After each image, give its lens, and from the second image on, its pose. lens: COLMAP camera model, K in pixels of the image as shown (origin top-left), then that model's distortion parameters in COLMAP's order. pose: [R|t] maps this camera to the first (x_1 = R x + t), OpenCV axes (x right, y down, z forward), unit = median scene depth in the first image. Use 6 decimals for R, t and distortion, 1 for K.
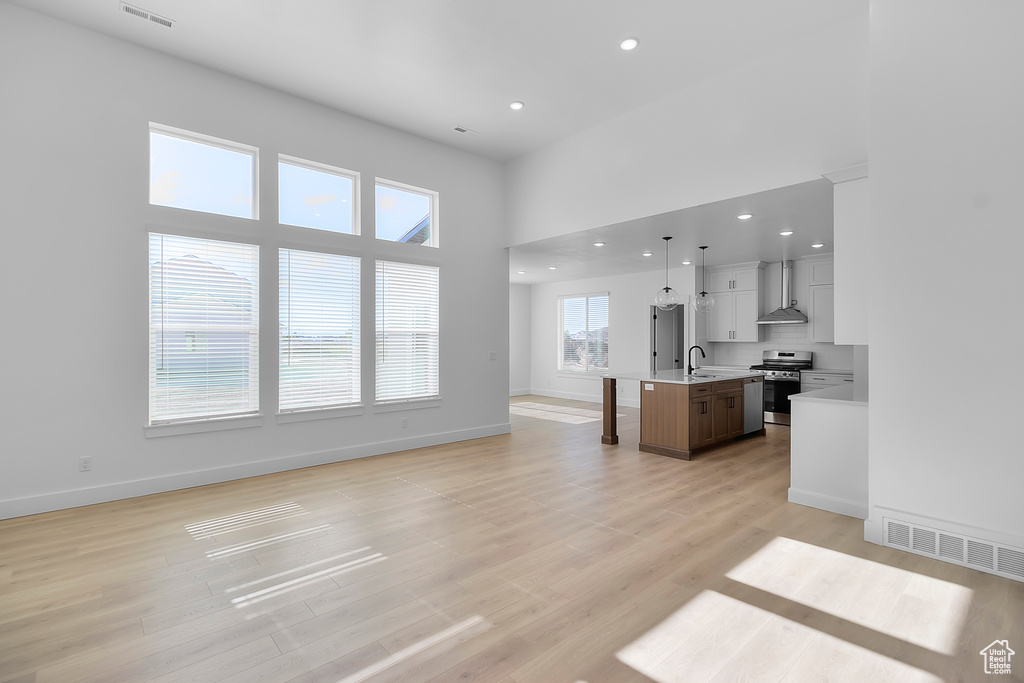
lens RADIAL K [[475.2, 0, 512.3], [0, 475.2, 339.0], [0, 0, 1]] dist [0.005944, 0.000217]
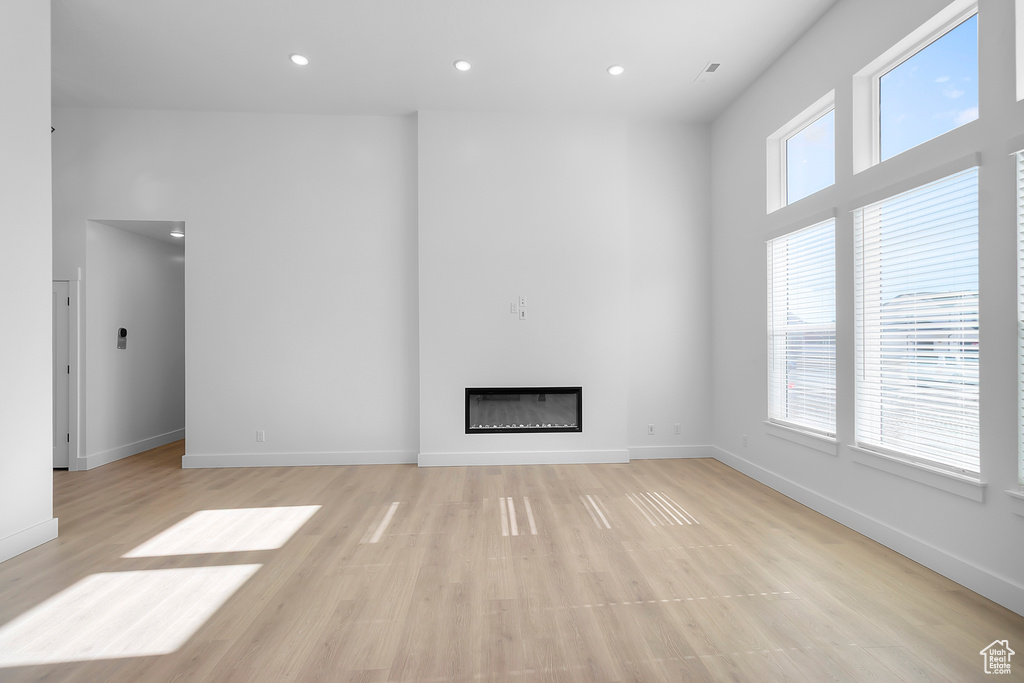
lens RADIAL K [[475.2, 0, 514.0], [0, 475.2, 345.5], [0, 0, 1]] dist [0.005944, 0.000217]
pose [[-0.613839, 0.006539, -0.789404, 0.442861], [0.003328, 0.999978, 0.005695, 0.002625], [0.789424, 0.000869, -0.613848, 1.241542]]
